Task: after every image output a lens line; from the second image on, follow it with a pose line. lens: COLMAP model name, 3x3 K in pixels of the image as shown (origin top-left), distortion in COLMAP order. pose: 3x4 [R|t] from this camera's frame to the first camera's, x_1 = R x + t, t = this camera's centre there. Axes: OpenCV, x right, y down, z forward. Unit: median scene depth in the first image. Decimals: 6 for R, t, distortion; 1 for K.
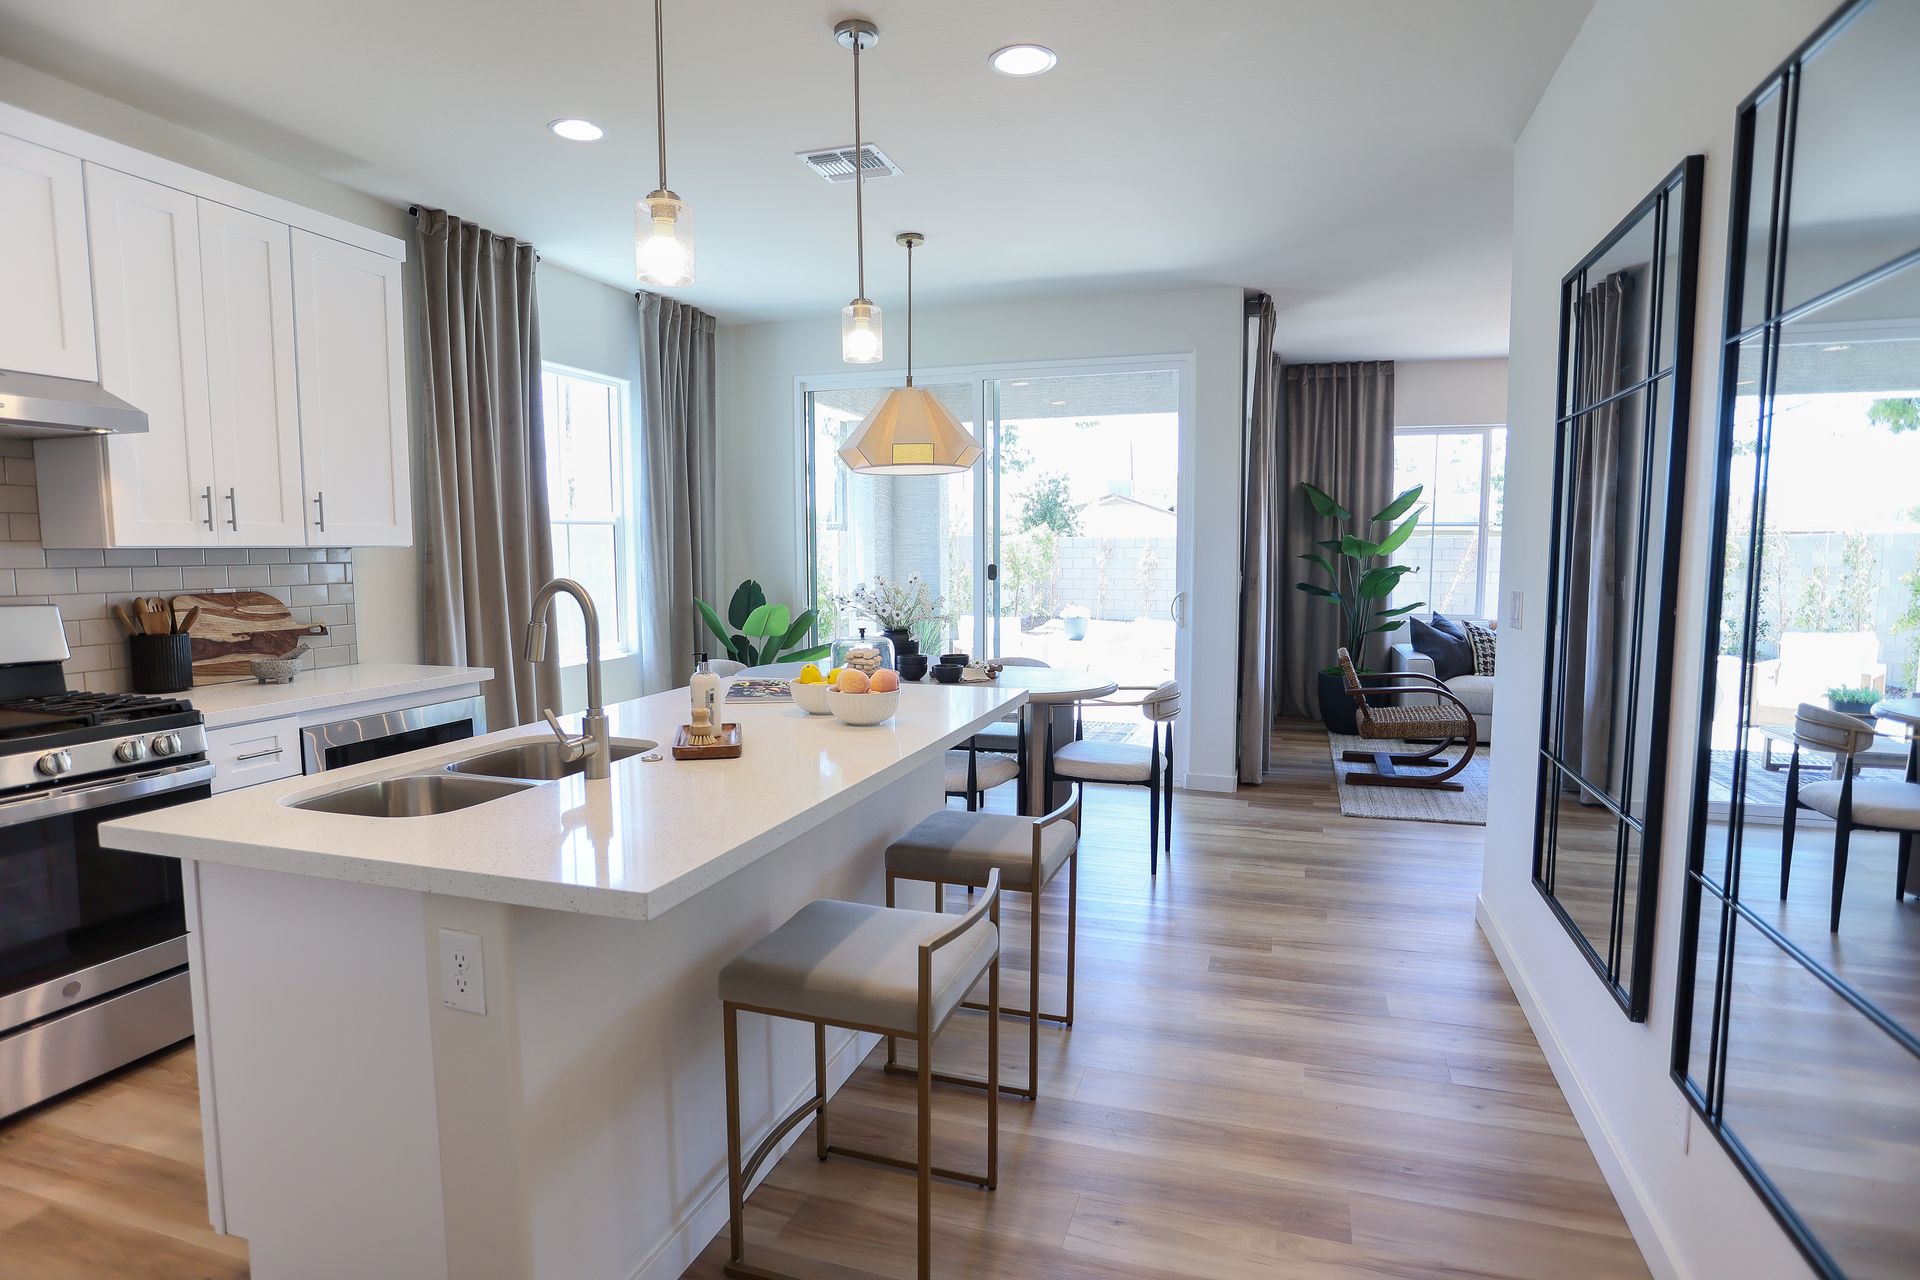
lens RADIAL K [[1049.4, 0, 960.0], [0, 1049.4, 640.0], [0, 0, 1]] dist [-0.049038, 0.041344]
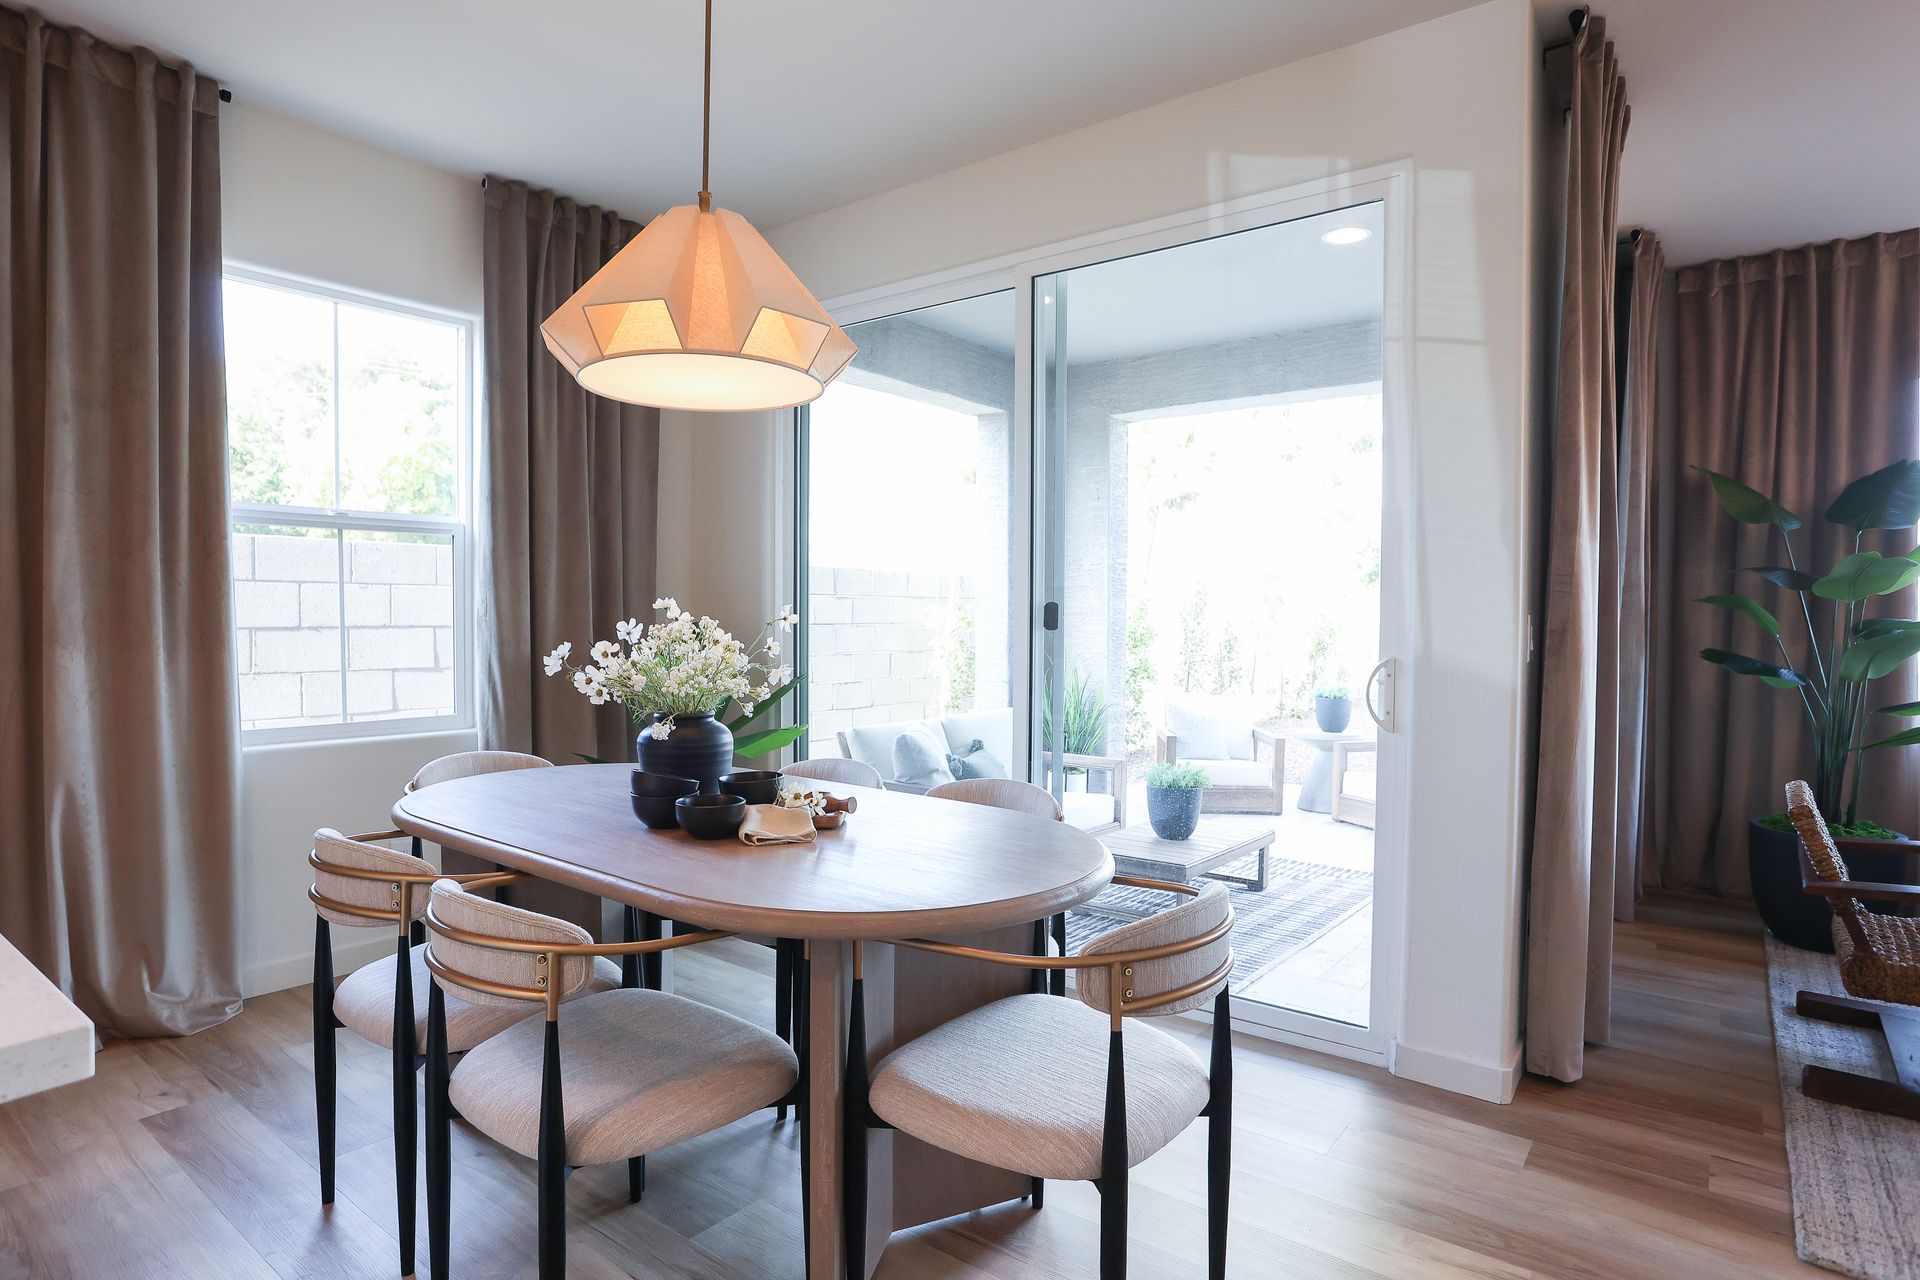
lens RADIAL K [[1049.4, 0, 960.0], [0, 1049.4, 640.0], [0, 0, 1]] dist [-0.049038, 0.041344]
pose [[0.945567, 0.019456, -0.324846, 0.167620], [-0.036820, 0.998198, -0.047391, -0.023232], [0.323338, 0.056772, 0.944579, 0.450581]]
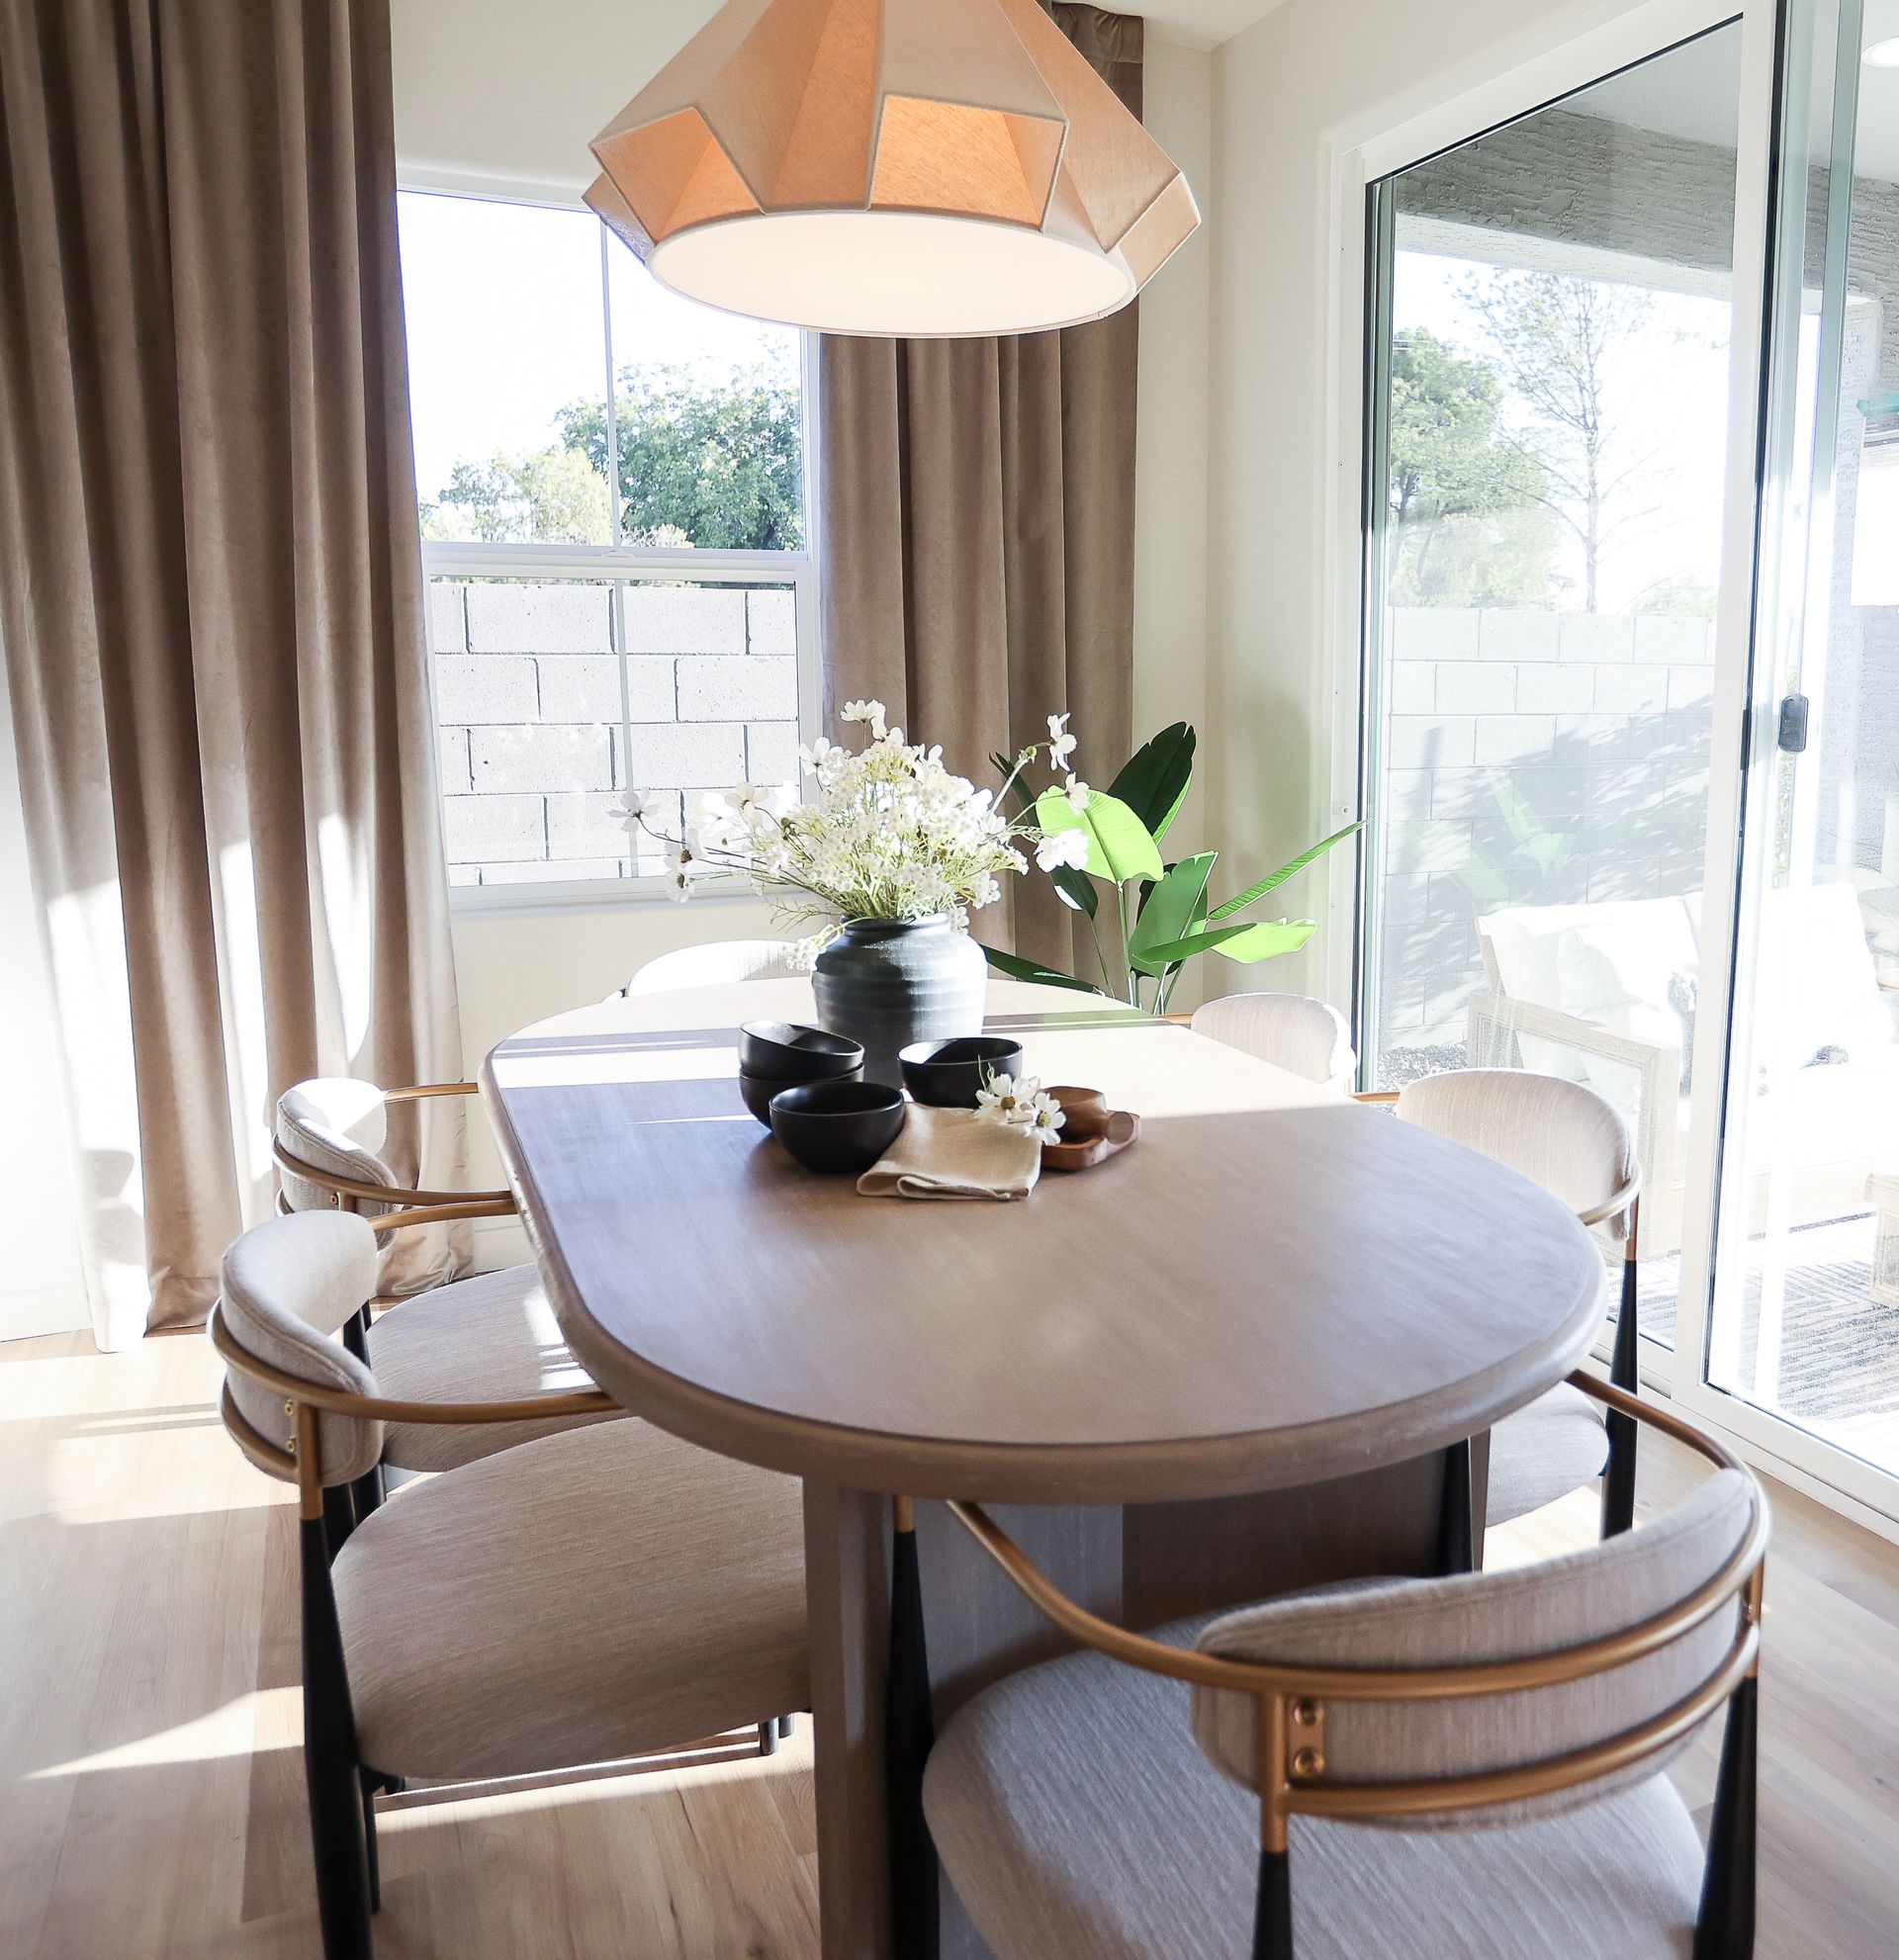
lens RADIAL K [[1772.2, 0, 949.5], [0, 1772.2, 980.0], [0, 0, 1]] dist [-0.038952, -0.001136]
pose [[0.721746, 0.122577, -0.681218, 0.183108], [-0.066308, 0.991912, 0.108231, -0.030692], [0.688975, -0.032945, 0.724036, 0.495906]]
